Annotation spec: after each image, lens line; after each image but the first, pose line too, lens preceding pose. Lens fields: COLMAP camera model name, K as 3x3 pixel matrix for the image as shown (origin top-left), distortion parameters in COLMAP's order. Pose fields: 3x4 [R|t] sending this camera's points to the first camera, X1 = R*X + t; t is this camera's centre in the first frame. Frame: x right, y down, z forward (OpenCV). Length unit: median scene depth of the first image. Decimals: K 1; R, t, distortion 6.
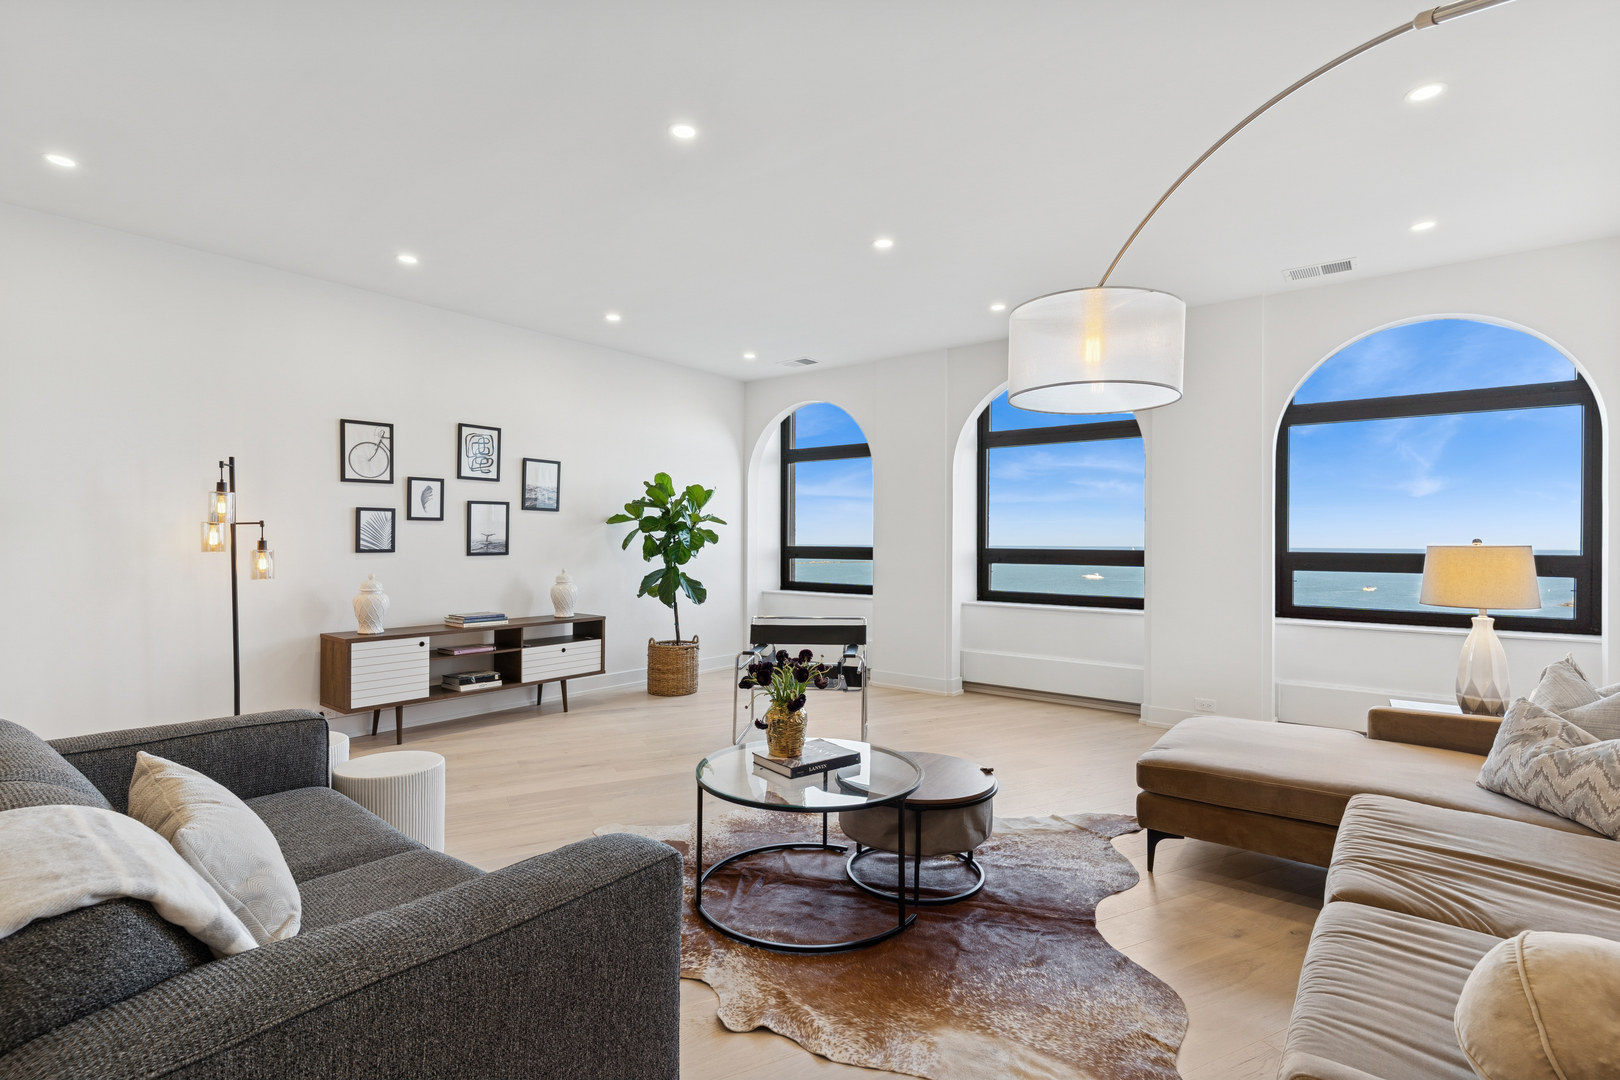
lens RADIAL K [[786.9, 0, 792.1], [0, 786.9, 542.9], [0, 0, 1]] dist [0.000666, 0.000596]
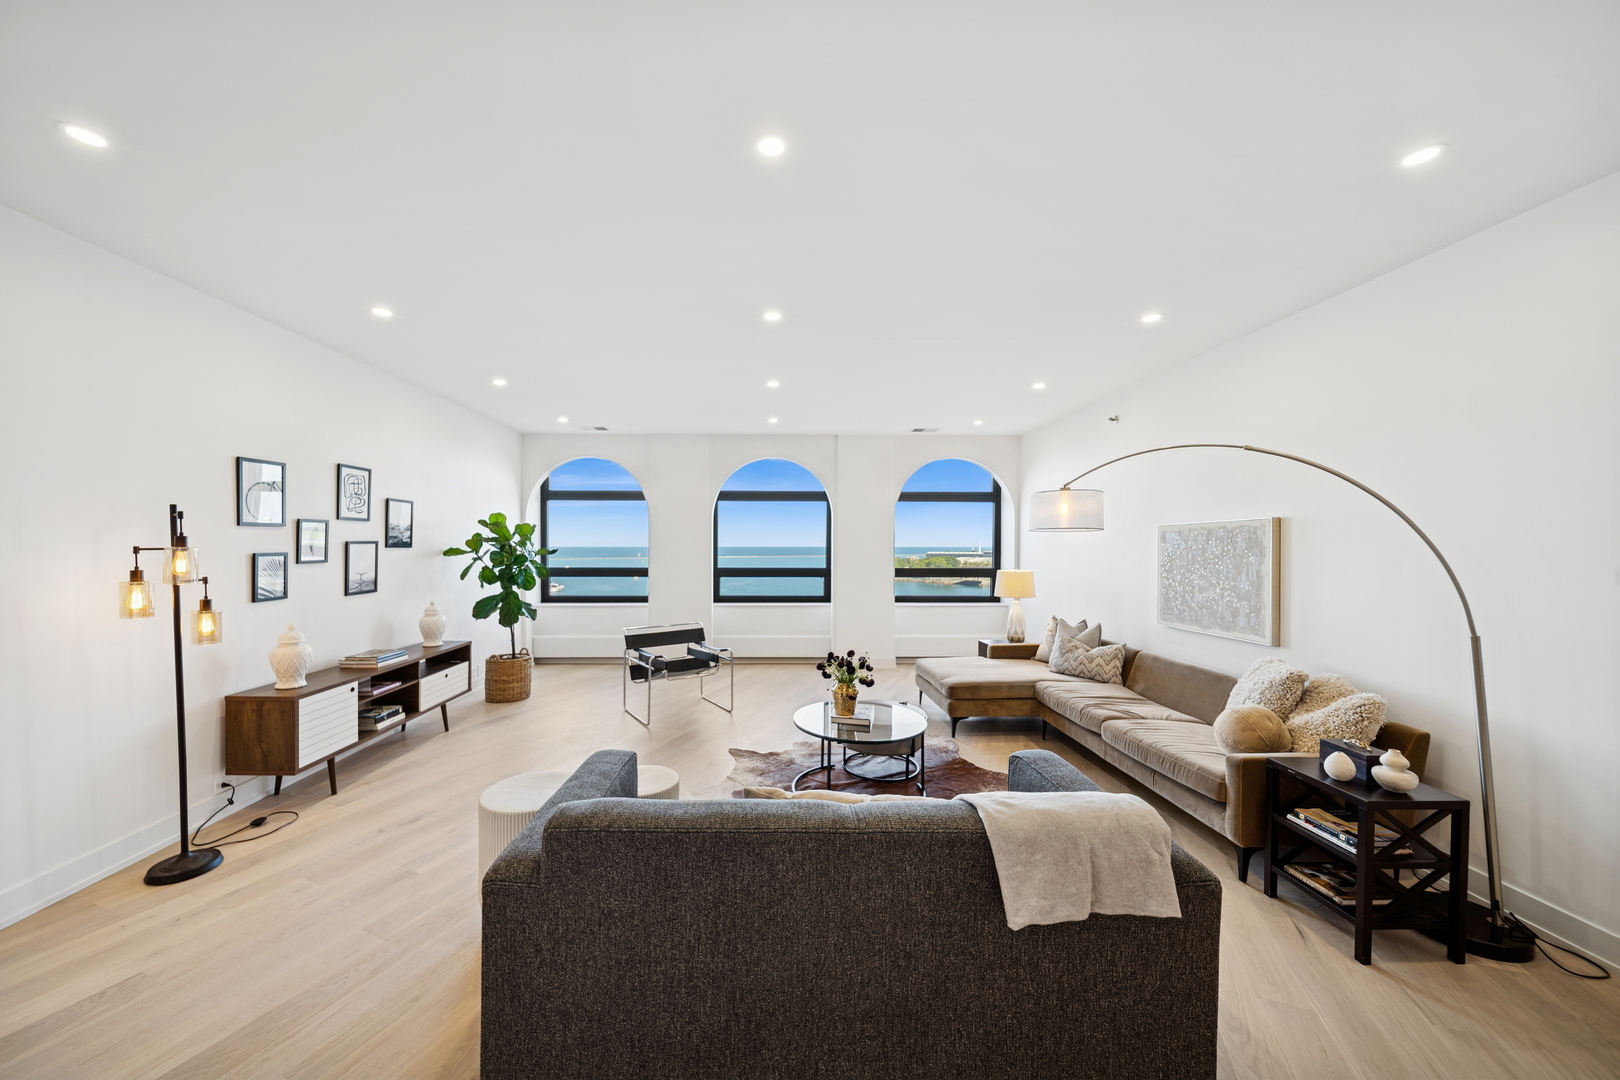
lens RADIAL K [[584.3, 0, 789.3], [0, 584.3, 548.1], [0, 0, 1]] dist [-0.001676, -0.001295]
pose [[0.762085, -0.008333, 0.647423, -0.535507], [0.003404, 0.999955, 0.008863, -0.057208], [-0.647468, -0.004551, 0.762079, 0.076553]]
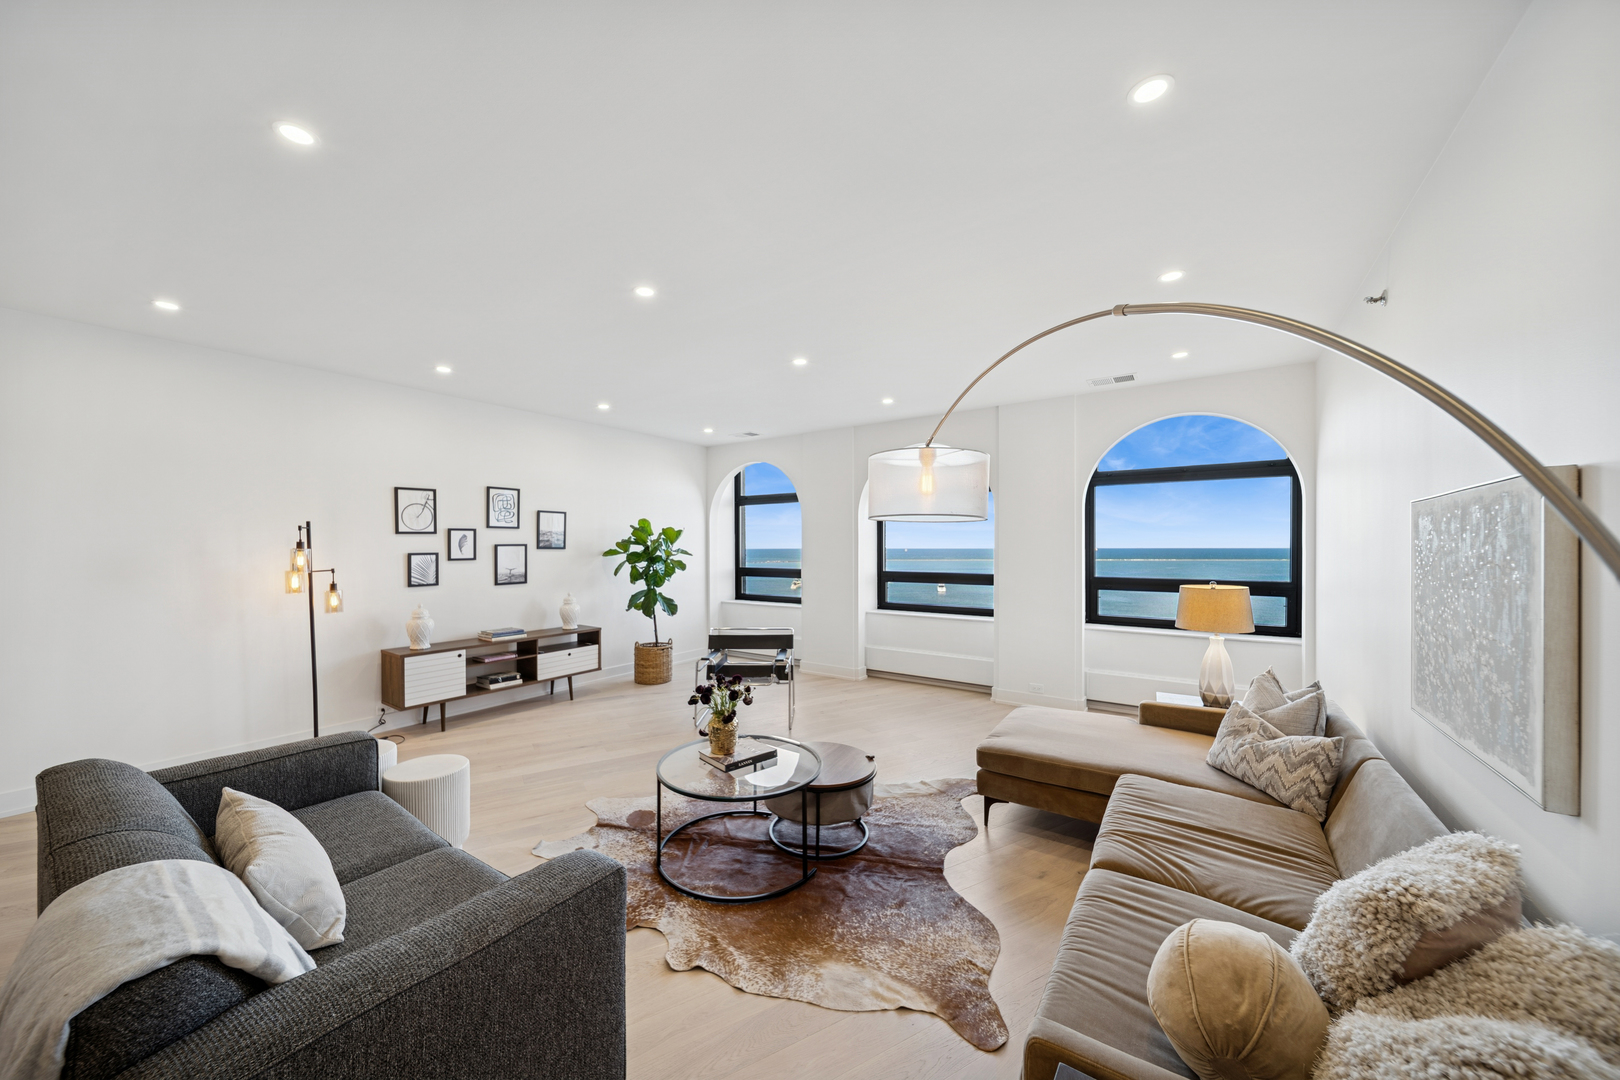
lens RADIAL K [[584.3, 0, 780.4], [0, 584.3, 551.8], [0, 0, 1]] dist [-0.001676, -0.001295]
pose [[0.998868, -0.008558, 0.046801, 0.027954], [0.008164, 0.999930, 0.008595, -0.052518], [-0.046872, -0.008203, 0.998867, -0.011802]]
